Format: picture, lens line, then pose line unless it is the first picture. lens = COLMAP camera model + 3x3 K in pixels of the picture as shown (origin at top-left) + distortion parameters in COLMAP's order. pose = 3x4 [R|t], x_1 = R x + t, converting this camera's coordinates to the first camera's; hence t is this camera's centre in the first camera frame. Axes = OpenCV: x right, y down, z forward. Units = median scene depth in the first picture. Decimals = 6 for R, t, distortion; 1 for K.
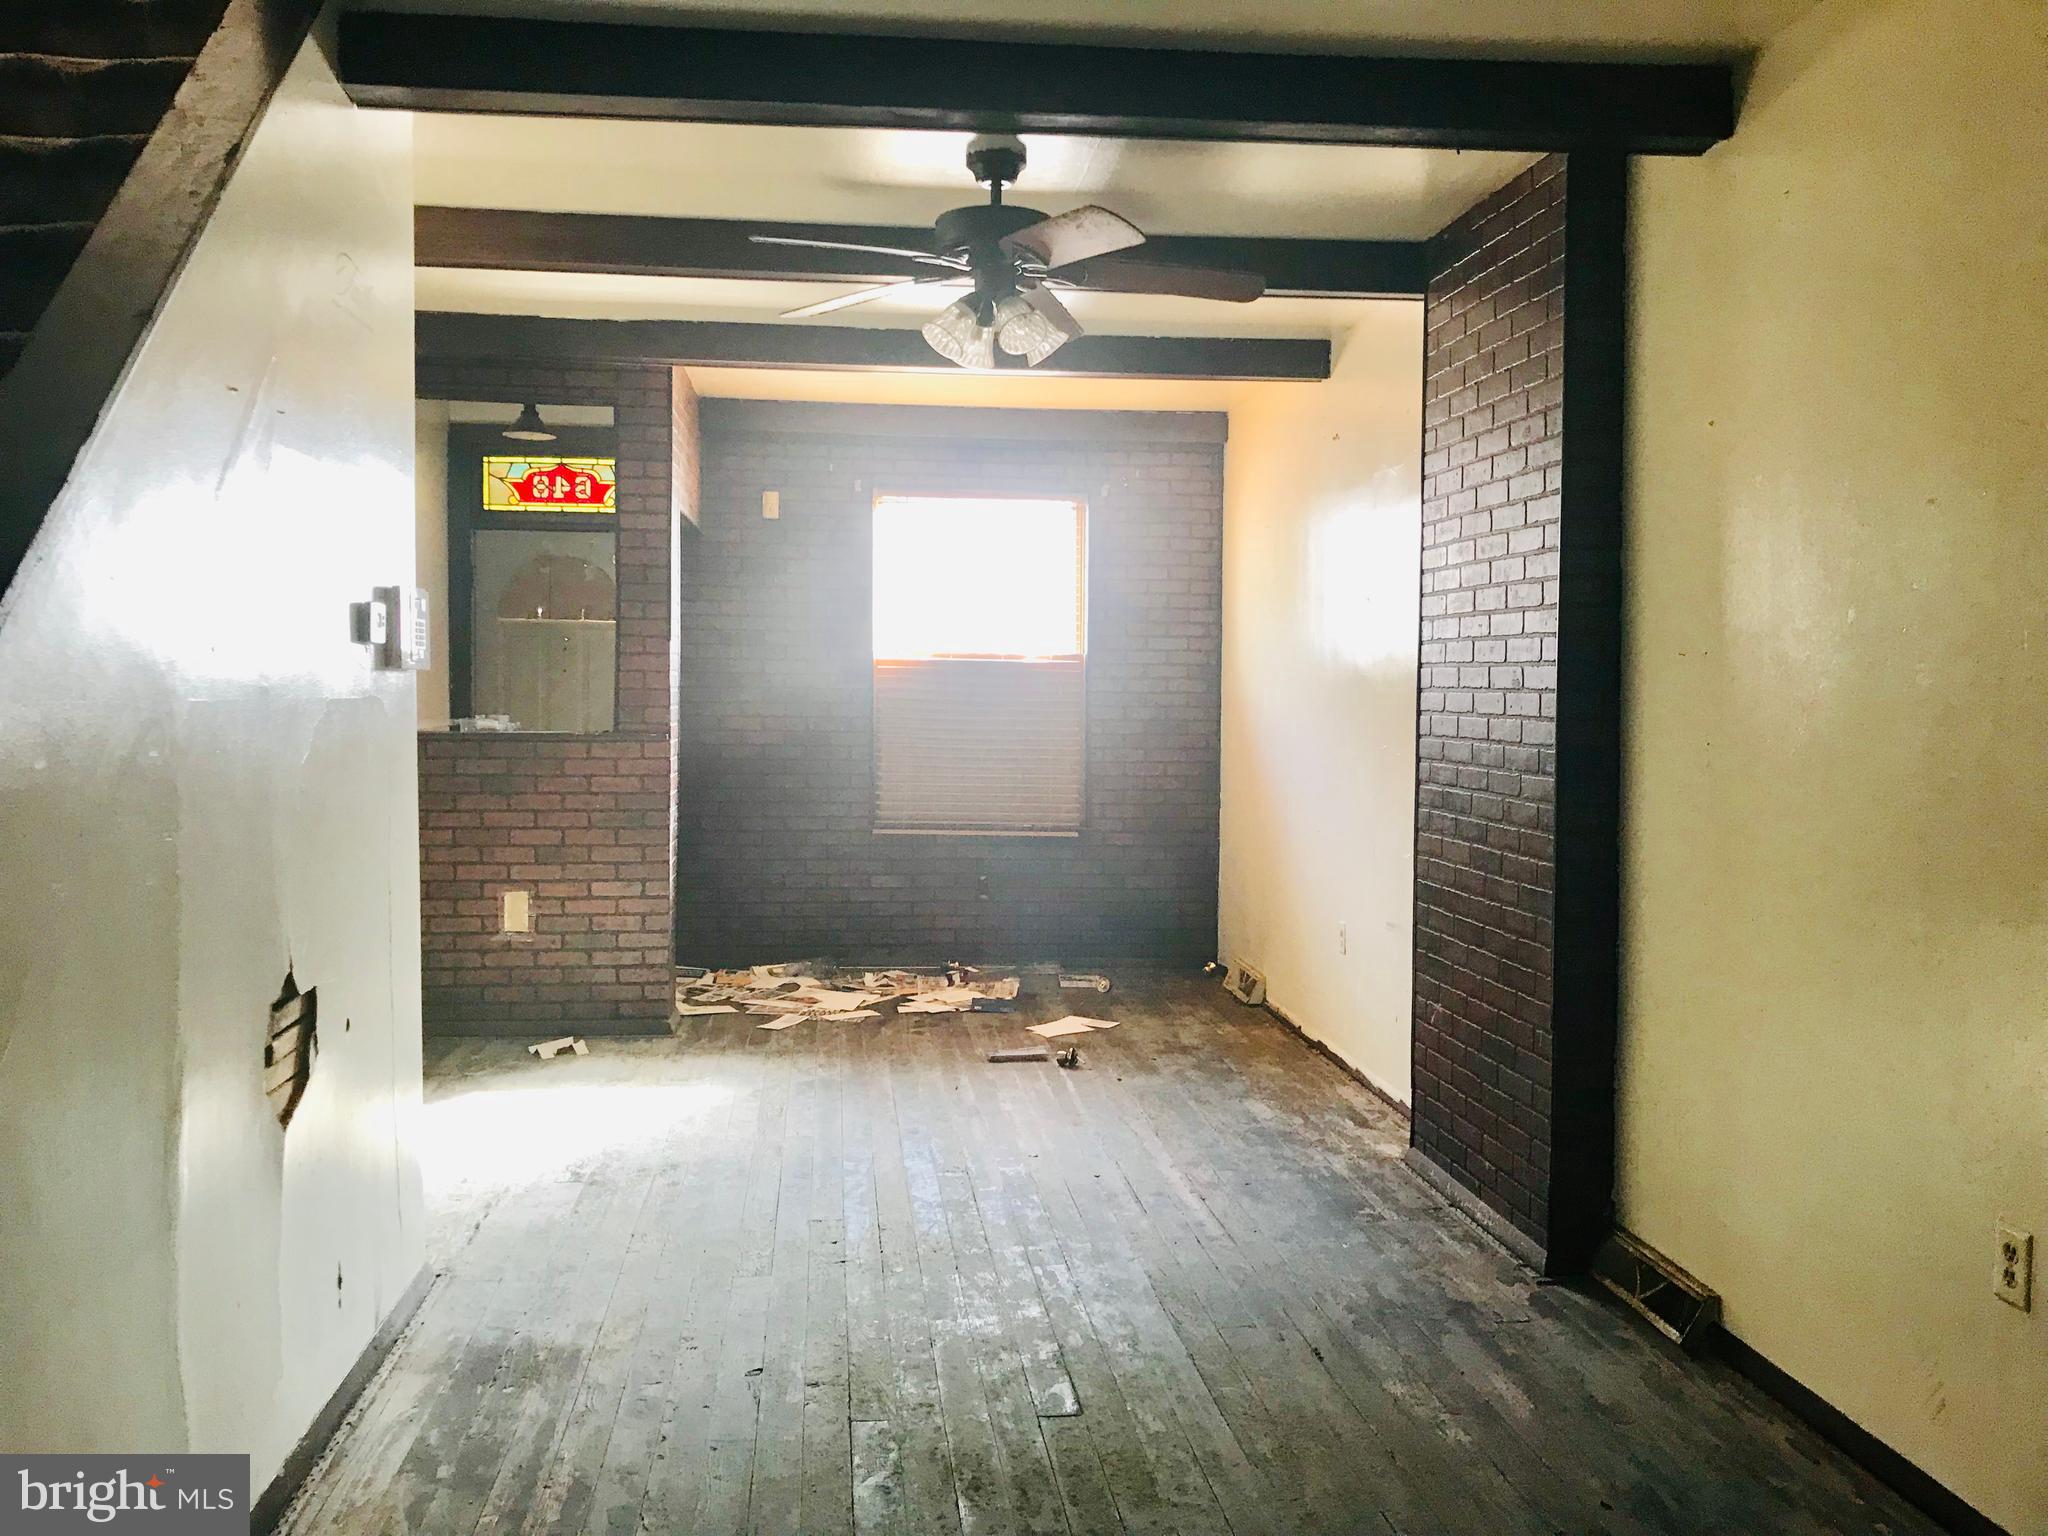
lens RADIAL K [[1702.0, 0, 1024.0], [0, 1702.0, 768.0], [0, 0, 1]] dist [0.053337, 0.004296]
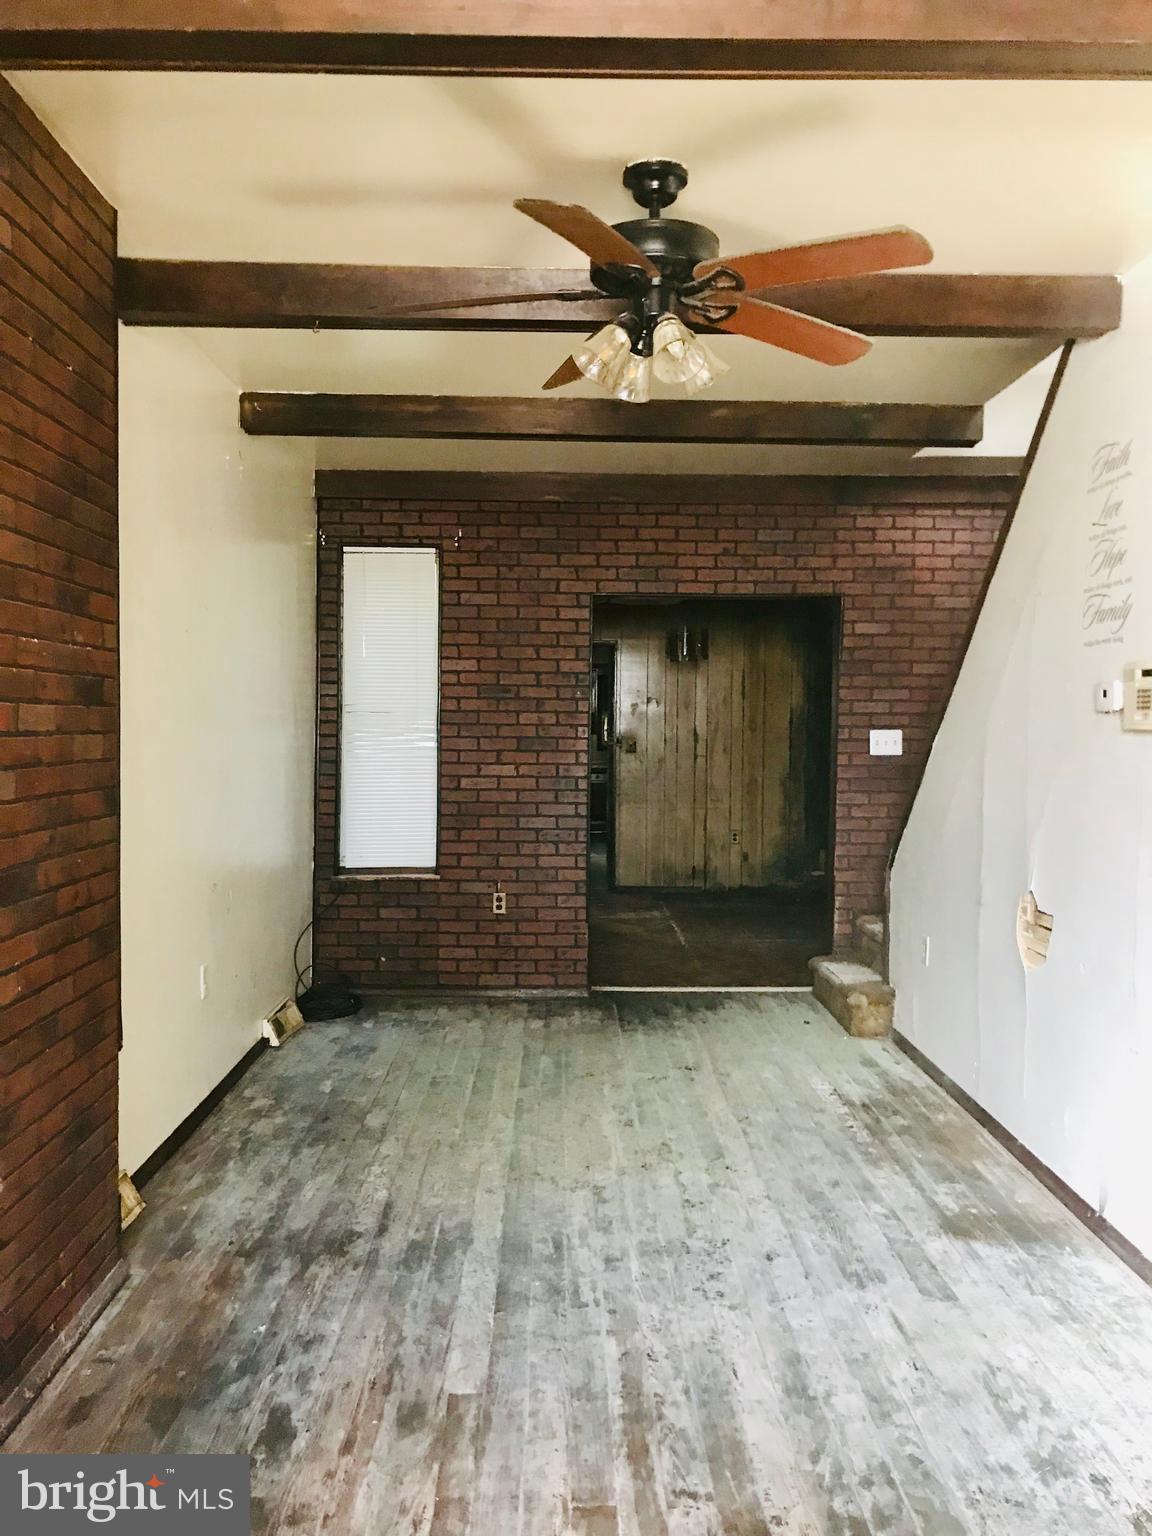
lens RADIAL K [[1276.5, 0, 576.0], [0, 1276.5, 768.0], [0, 0, 1]] dist [0.053337, 0.004296]
pose [[-0.994320, -0.022894, 0.103942, -0.061953], [-0.014071, 0.996296, 0.084831, -0.109567], [-0.105499, 0.082886, -0.990959, 2.053947]]
